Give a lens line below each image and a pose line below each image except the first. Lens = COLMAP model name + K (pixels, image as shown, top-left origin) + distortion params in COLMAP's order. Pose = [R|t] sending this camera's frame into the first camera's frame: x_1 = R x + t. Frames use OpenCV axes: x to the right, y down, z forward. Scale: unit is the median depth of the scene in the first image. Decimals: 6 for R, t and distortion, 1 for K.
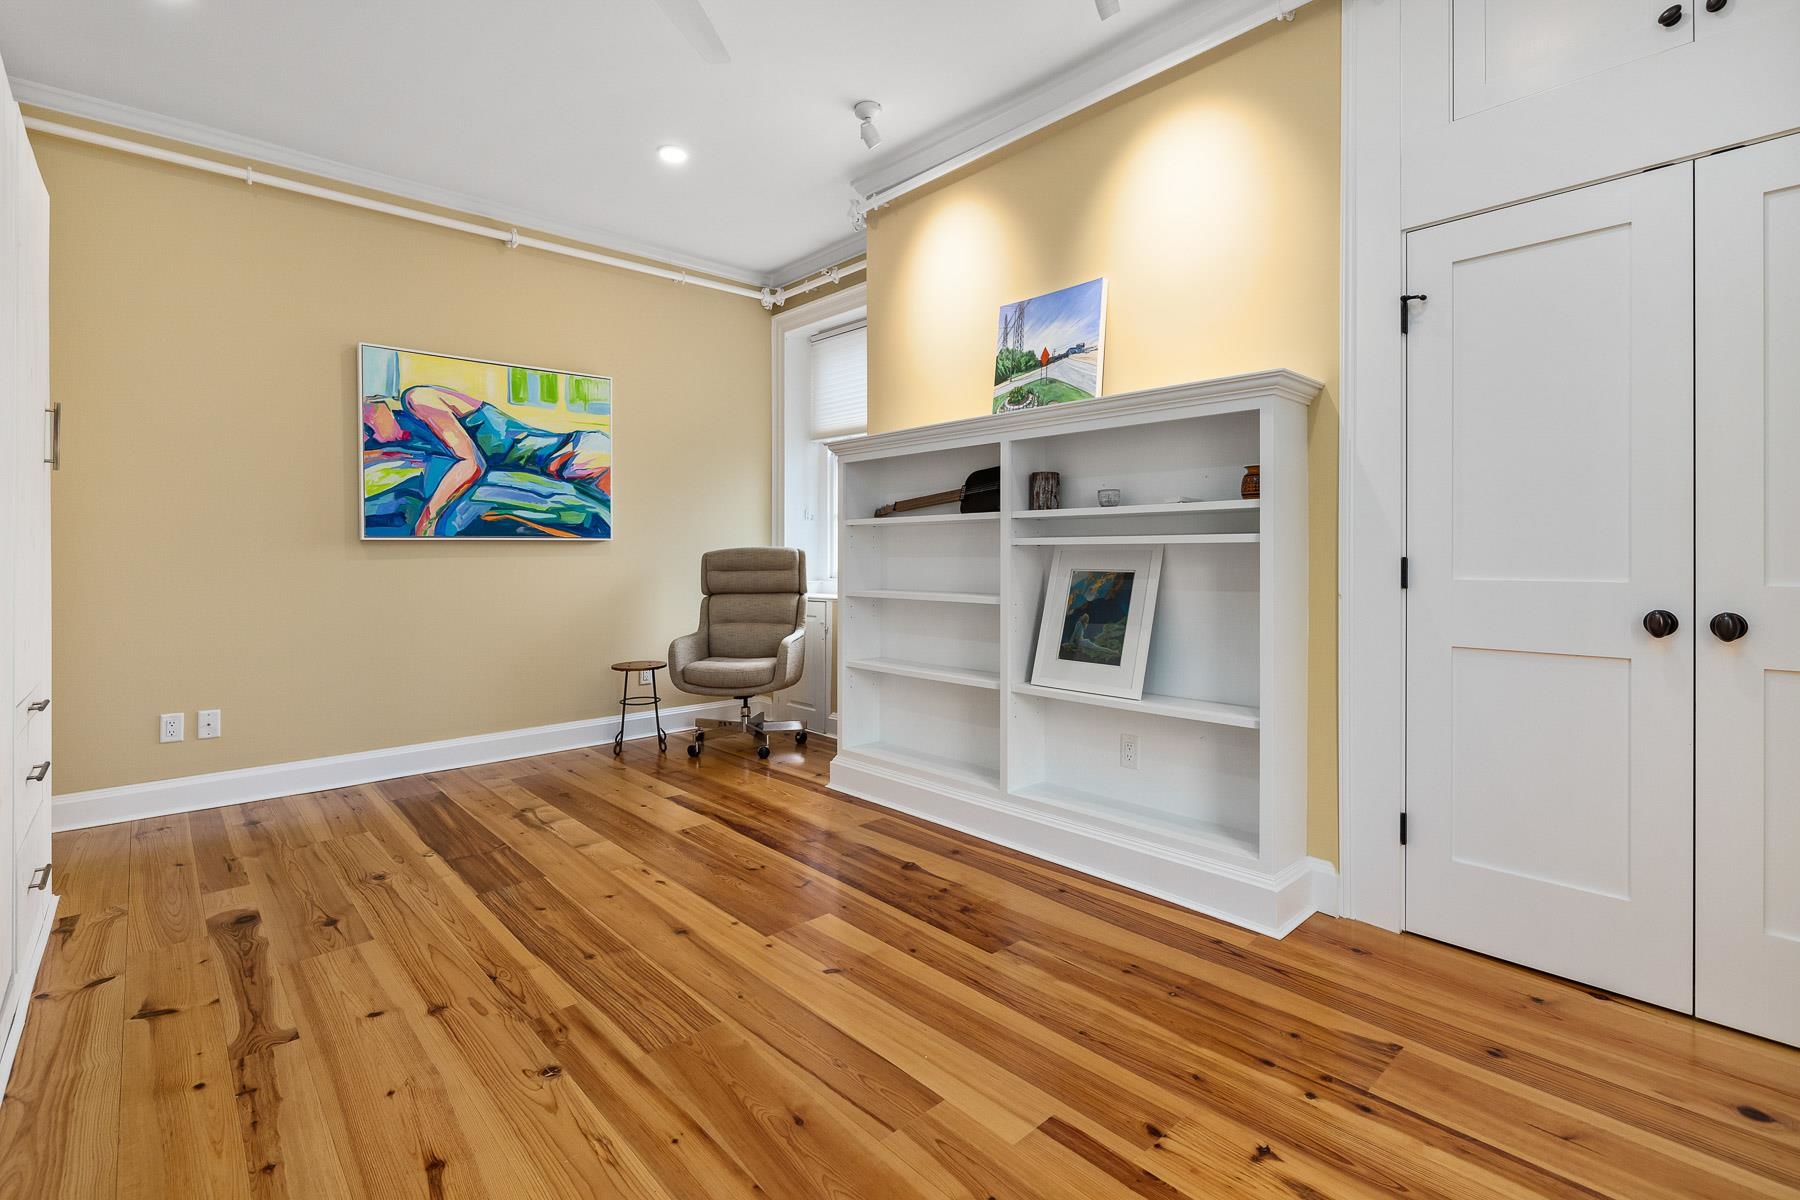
lens RADIAL K [[830.2, 0, 909.8], [0, 830.2, 564.7], [0, 0, 1]] dist [-0.006078, -0.000008]
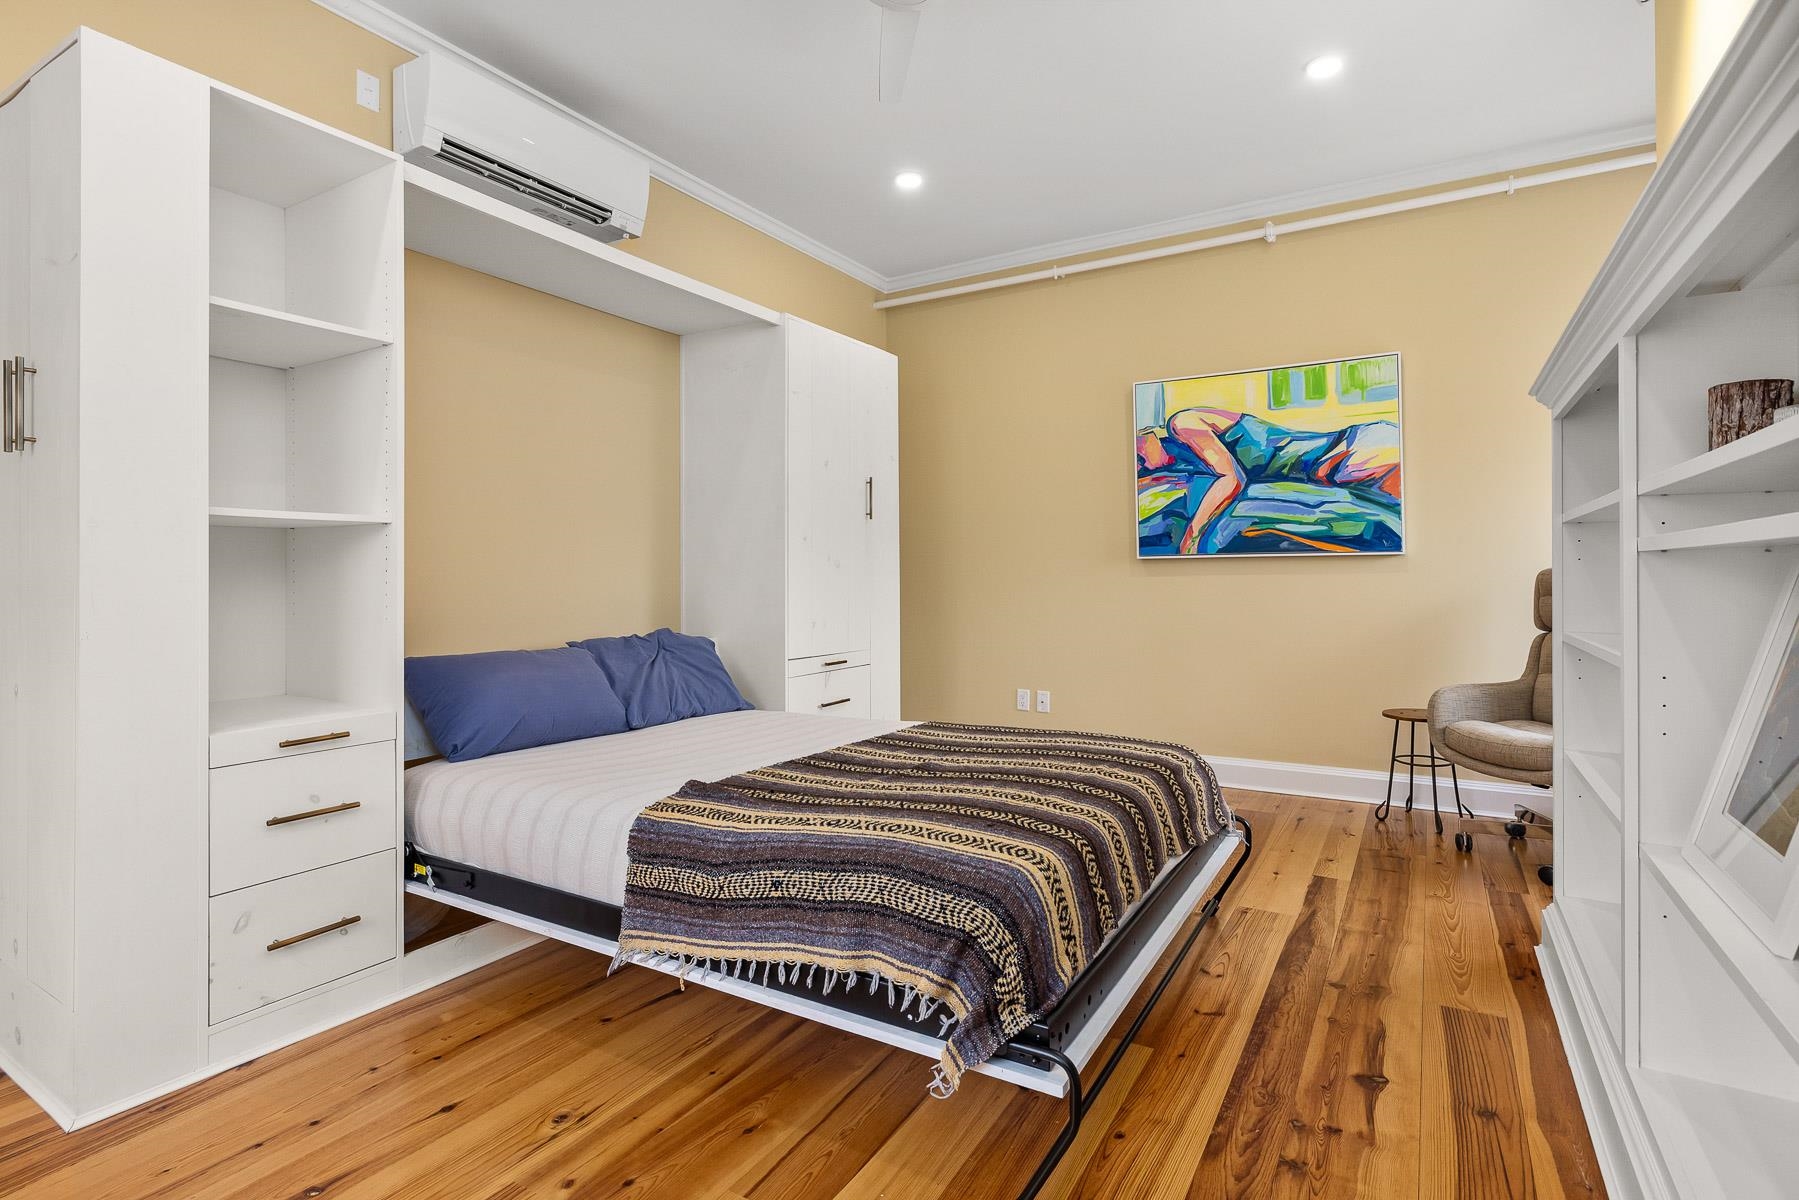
lens RADIAL K [[879.3, 0, 900.0], [0, 879.3, 581.3], [0, 0, 1]] dist [-0.005243, -0.000919]
pose [[0.275213, 0.008266, -0.961348, 0.437519], [-0.013349, 0.999899, 0.004776, -0.001140], [0.961290, 0.011518, 0.275296, 0.409077]]
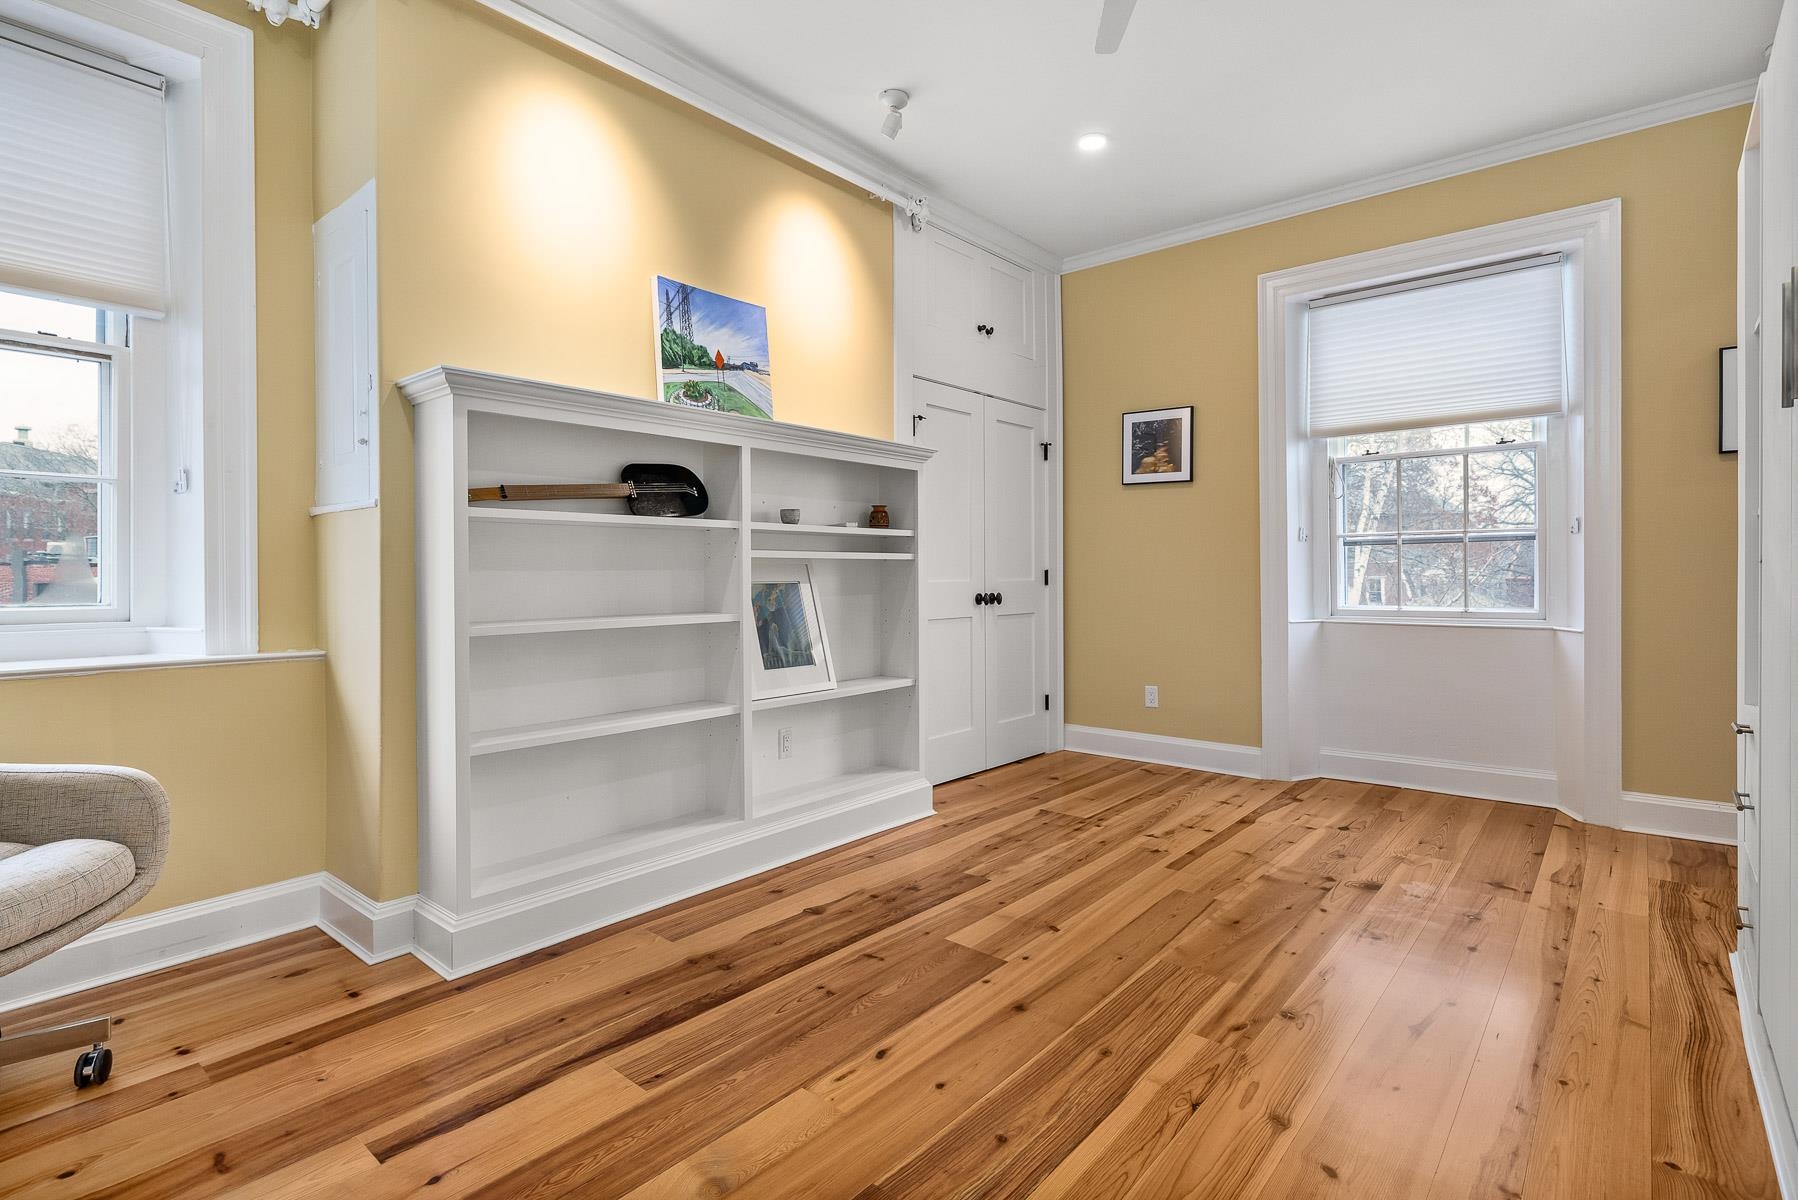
lens RADIAL K [[878.8, 0, 890.5], [0, 878.8, 581.3], [0, 0, 1]] dist [-0.005243, -0.000919]
pose [[-0.111898, -0.012905, 0.993636, -0.805780], [0.013369, 0.999806, 0.014491, -0.007650], [-0.993630, 0.014905, -0.111704, 0.858006]]
